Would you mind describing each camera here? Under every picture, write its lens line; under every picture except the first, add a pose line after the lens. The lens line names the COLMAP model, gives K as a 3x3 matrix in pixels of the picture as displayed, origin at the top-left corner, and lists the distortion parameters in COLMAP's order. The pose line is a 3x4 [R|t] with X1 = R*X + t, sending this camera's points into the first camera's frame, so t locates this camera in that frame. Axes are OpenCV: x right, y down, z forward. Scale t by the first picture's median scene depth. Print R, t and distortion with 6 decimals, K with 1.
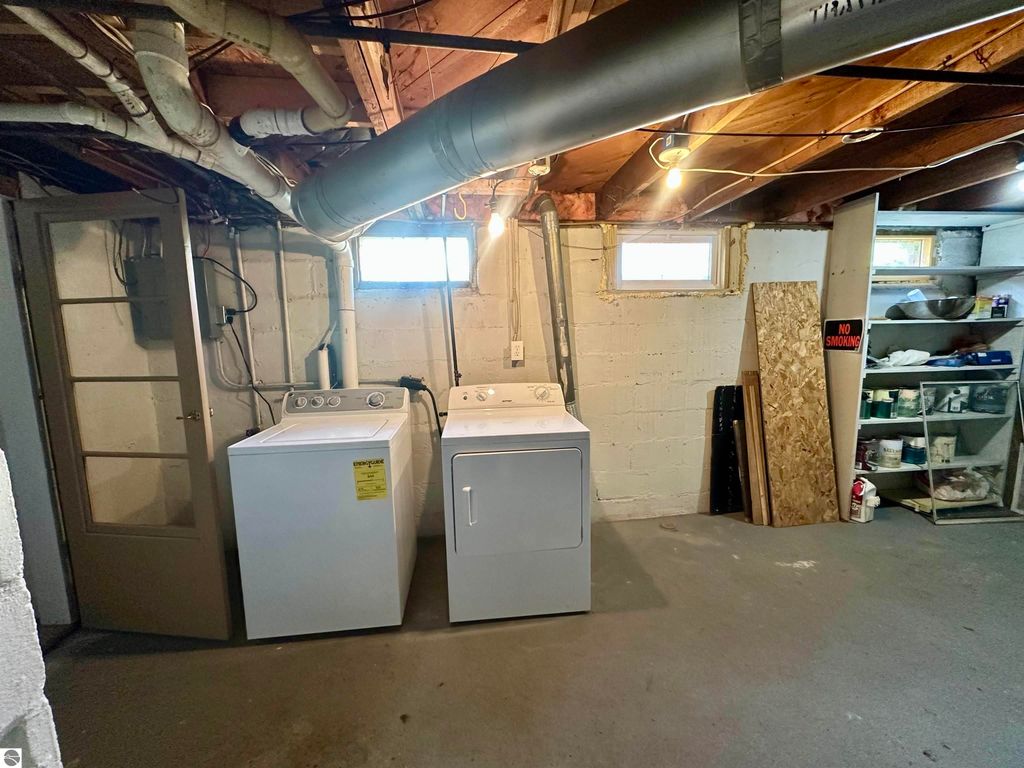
lens RADIAL K [[407.5, 0, 509.5], [0, 407.5, 384.0], [0, 0, 1]] dist [-0.000757, 0.000274]
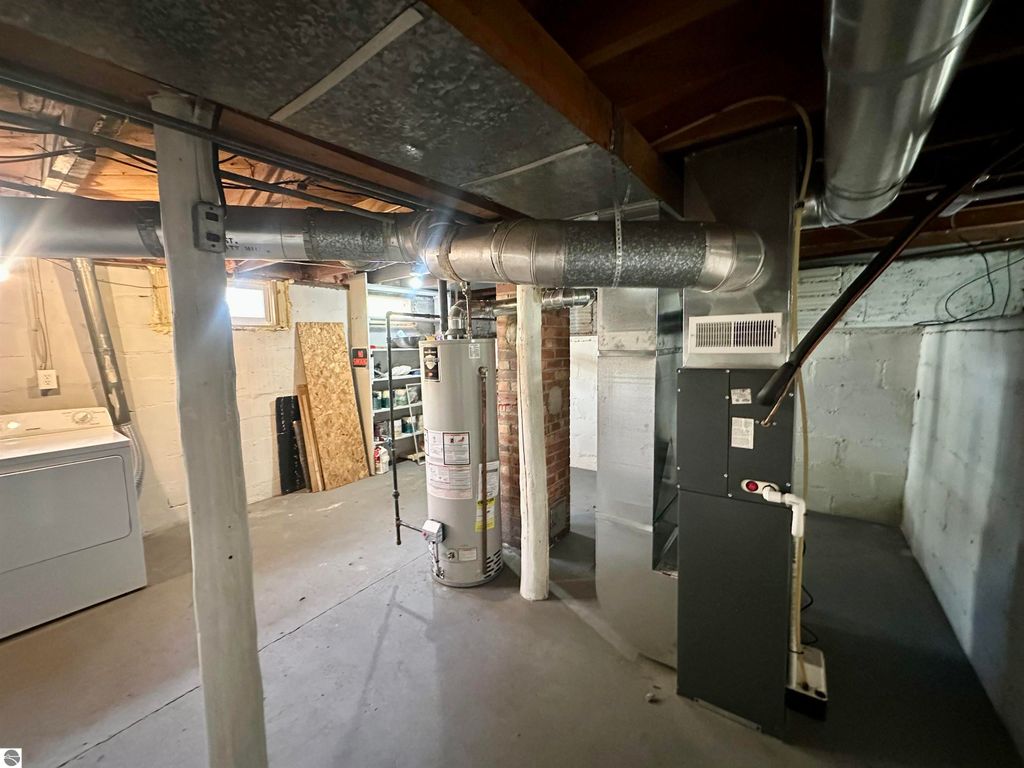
lens RADIAL K [[407.5, 0, 508.3], [0, 407.5, 382.5], [0, 0, 1]] dist [-0.000757, 0.000274]
pose [[0.683279, -0.061772, 0.727540, 0.059634], [0.097505, 0.995210, -0.007074, 0.041289], [-0.723618, 0.075772, 0.686029, -0.484730]]
